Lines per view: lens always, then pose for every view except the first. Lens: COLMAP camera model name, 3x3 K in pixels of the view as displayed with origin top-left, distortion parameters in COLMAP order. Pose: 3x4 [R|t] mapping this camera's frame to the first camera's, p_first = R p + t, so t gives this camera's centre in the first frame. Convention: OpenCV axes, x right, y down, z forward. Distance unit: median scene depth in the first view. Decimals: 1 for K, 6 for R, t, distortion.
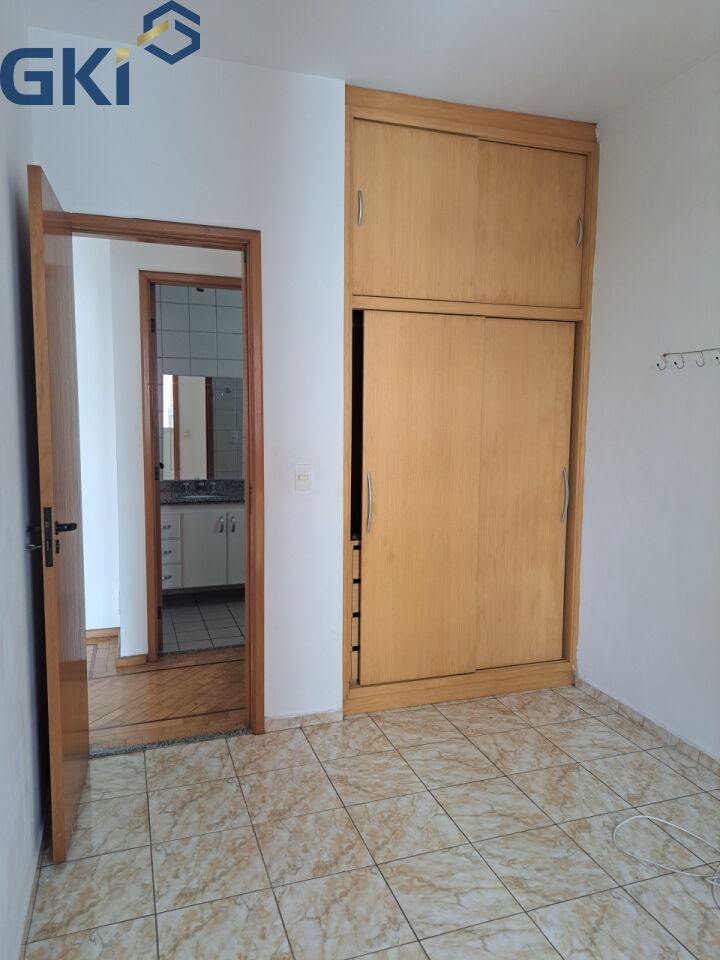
lens RADIAL K [[685.3, 0, 361.5], [0, 685.3, 486.2], [0, 0, 1]] dist [0.074525, -0.087130]
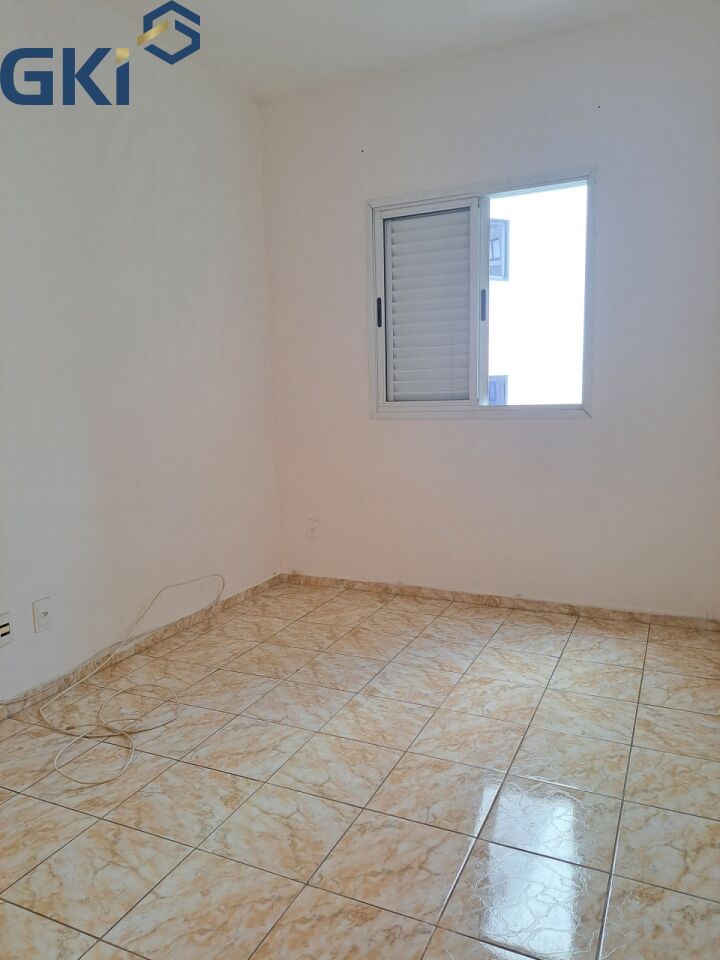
lens RADIAL K [[685.3, 0, 361.5], [0, 685.3, 486.2], [0, 0, 1]] dist [0.074525, -0.087130]
pose [[-0.715149, -0.090968, 0.693027, -0.521709], [0.095120, 0.969605, 0.225429, -0.053454], [-0.692469, 0.227136, -0.684759, 1.395904]]
